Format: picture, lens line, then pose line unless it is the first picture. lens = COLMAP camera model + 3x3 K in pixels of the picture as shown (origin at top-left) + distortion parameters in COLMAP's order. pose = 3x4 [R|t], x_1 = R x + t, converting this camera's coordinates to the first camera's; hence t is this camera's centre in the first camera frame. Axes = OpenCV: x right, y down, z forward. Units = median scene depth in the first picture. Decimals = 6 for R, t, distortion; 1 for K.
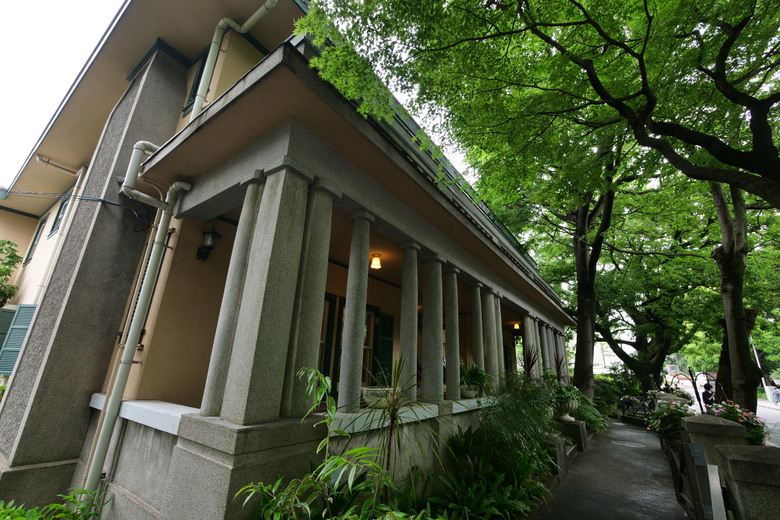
lens RADIAL K [[330.8, 0, 391.3], [0, 330.8, 264.6], [0, 0, 1]] dist [-0.004928, 0.000365]
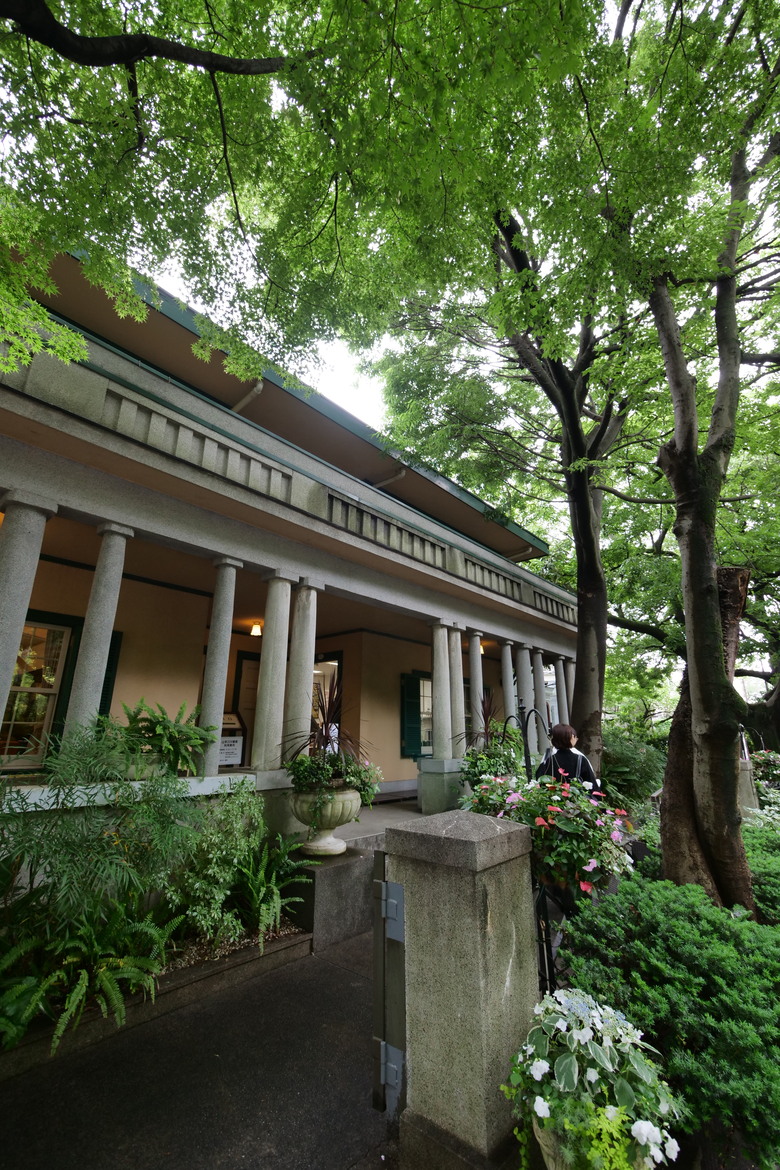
lens RADIAL K [[496.2, 0, 388.4], [0, 496.2, 578.3], [0, 0, 1]] dist [-0.004928, 0.000365]
pose [[0.994025, -0.062908, -0.089199, 1.016145], [0.062890, 0.998016, -0.003016, 0.181997], [0.089212, -0.002612, 0.996009, 0.414221]]
